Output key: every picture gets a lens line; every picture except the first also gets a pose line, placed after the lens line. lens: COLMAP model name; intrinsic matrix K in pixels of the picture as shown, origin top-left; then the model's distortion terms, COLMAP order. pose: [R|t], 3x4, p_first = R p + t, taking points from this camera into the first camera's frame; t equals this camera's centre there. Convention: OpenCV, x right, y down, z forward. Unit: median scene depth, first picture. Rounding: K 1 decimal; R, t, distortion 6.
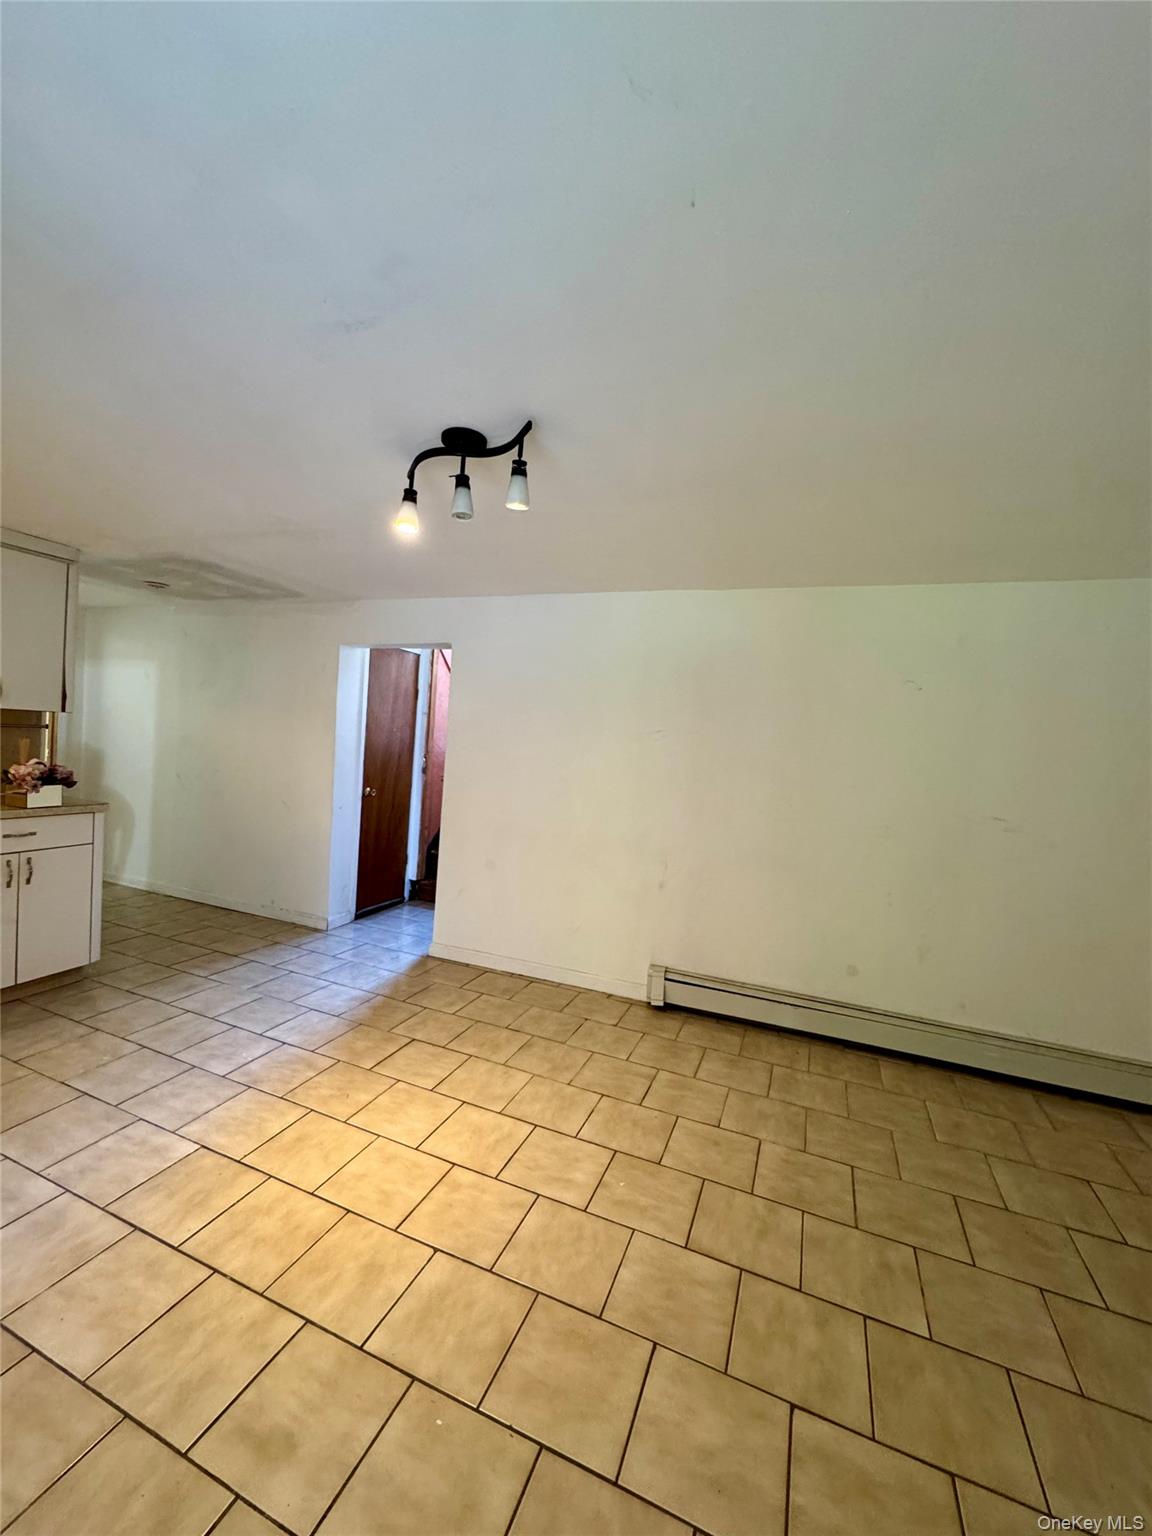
lens RADIAL K [[615.5, 0, 574.5], [0, 615.5, 757.7], [0, 0, 1]] dist [-0.005042, 0.000760]
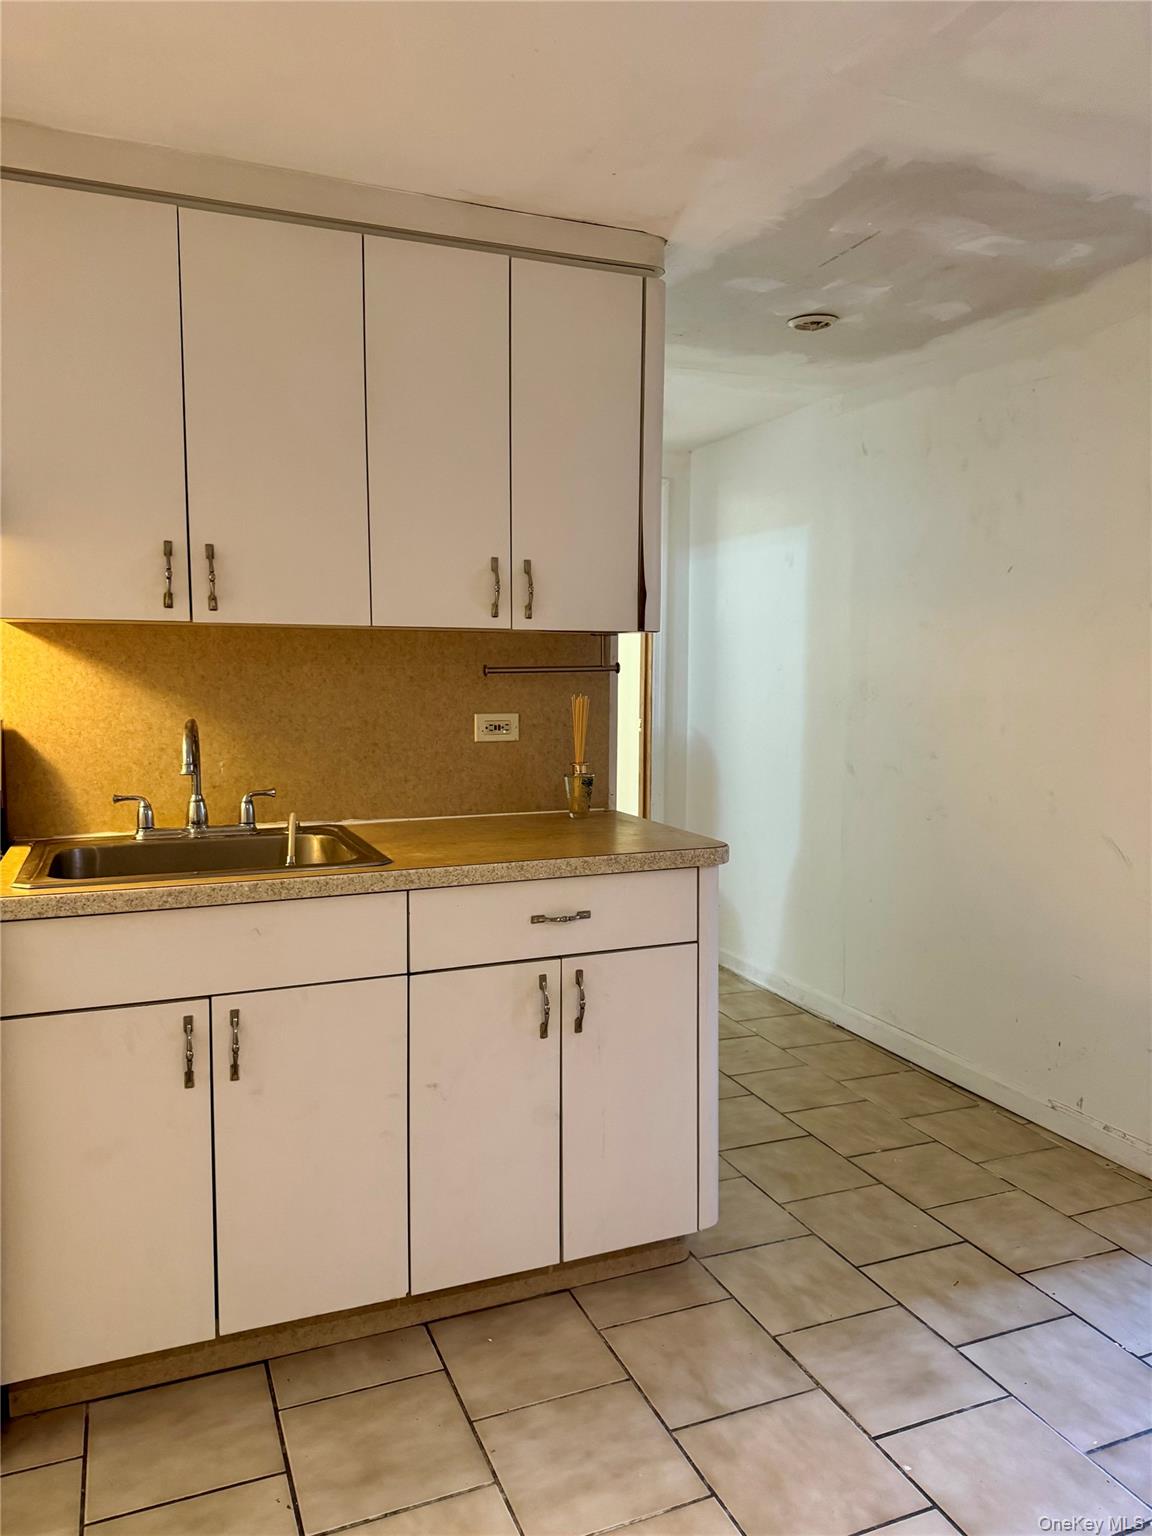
lens RADIAL K [[1082.4, 0, 572.7], [0, 1082.4, 765.6], [0, 0, 1]] dist [-0.000807, -0.011731]
pose [[0.703125, 0.005674, -0.711044, -0.358849], [0.022010, 0.999315, 0.029740, -0.001861], [0.710726, -0.036561, 0.702518, 0.474098]]
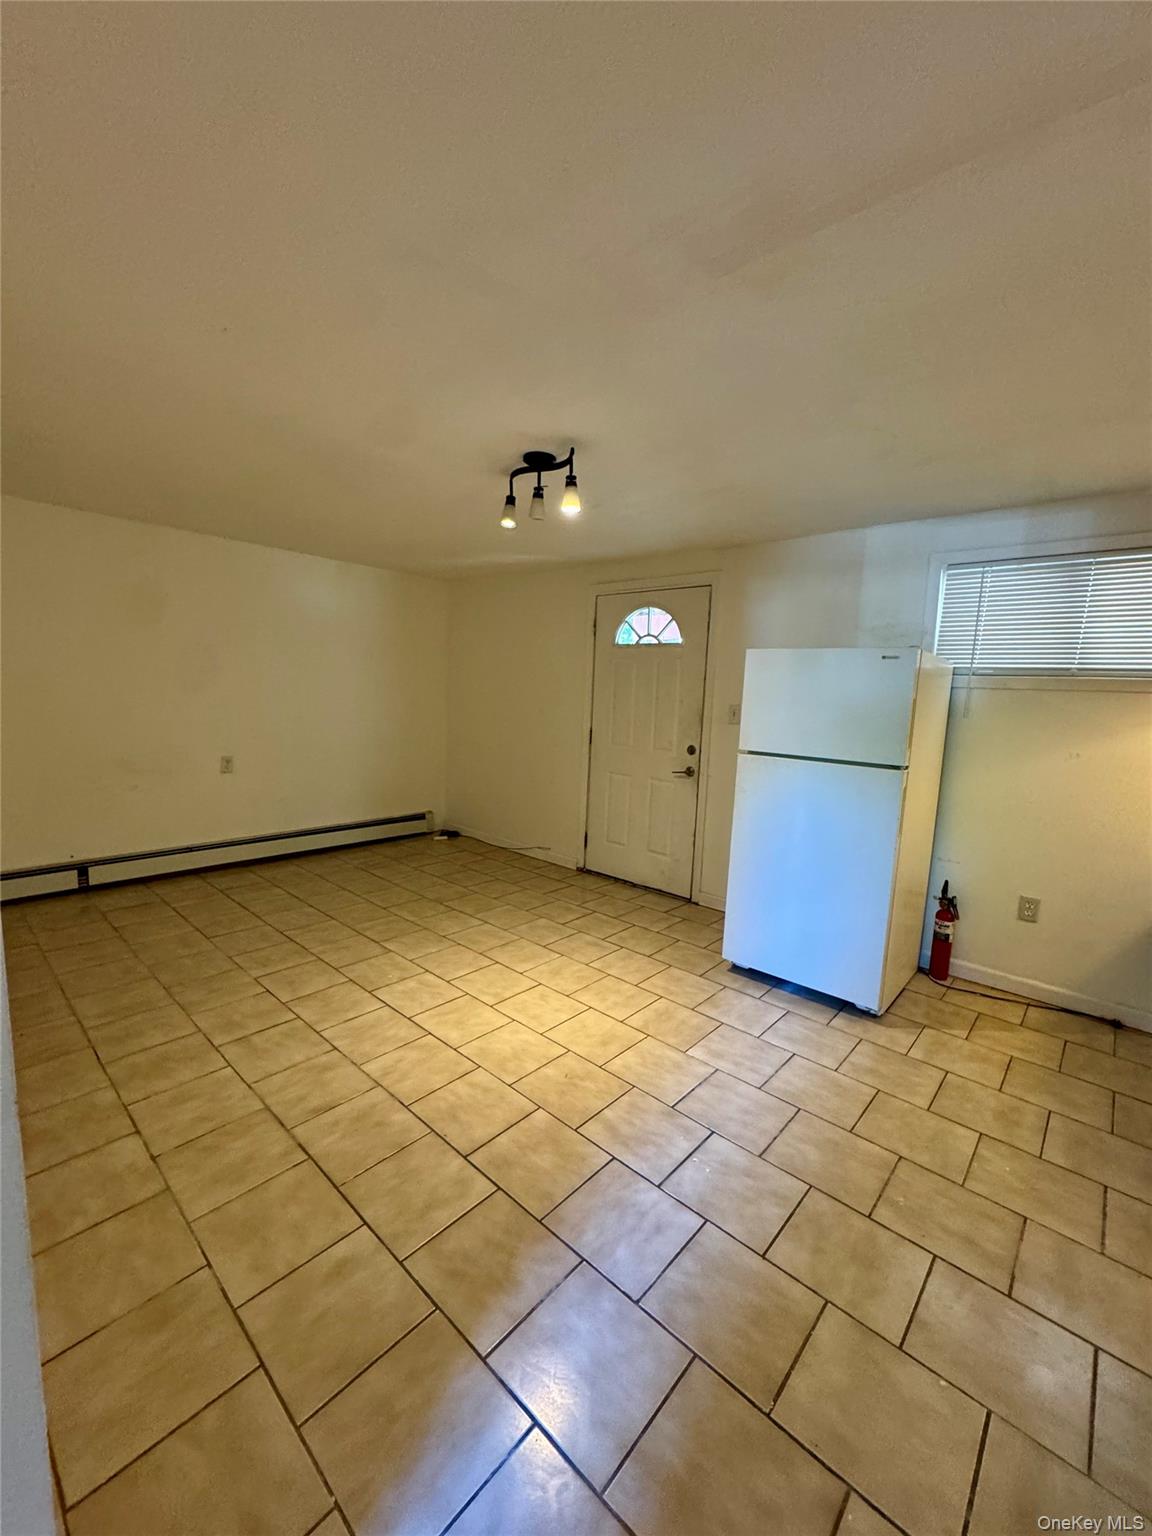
lens RADIAL K [[615.5, 0, 578.5], [0, 615.5, 768.6], [0, 0, 1]] dist [-0.005042, 0.000760]
pose [[-0.935000, -0.147885, 0.322344, -0.504986], [-0.100426, 0.982113, 0.159274, -0.043917], [-0.340133, 0.116550, -0.933127, 1.477044]]
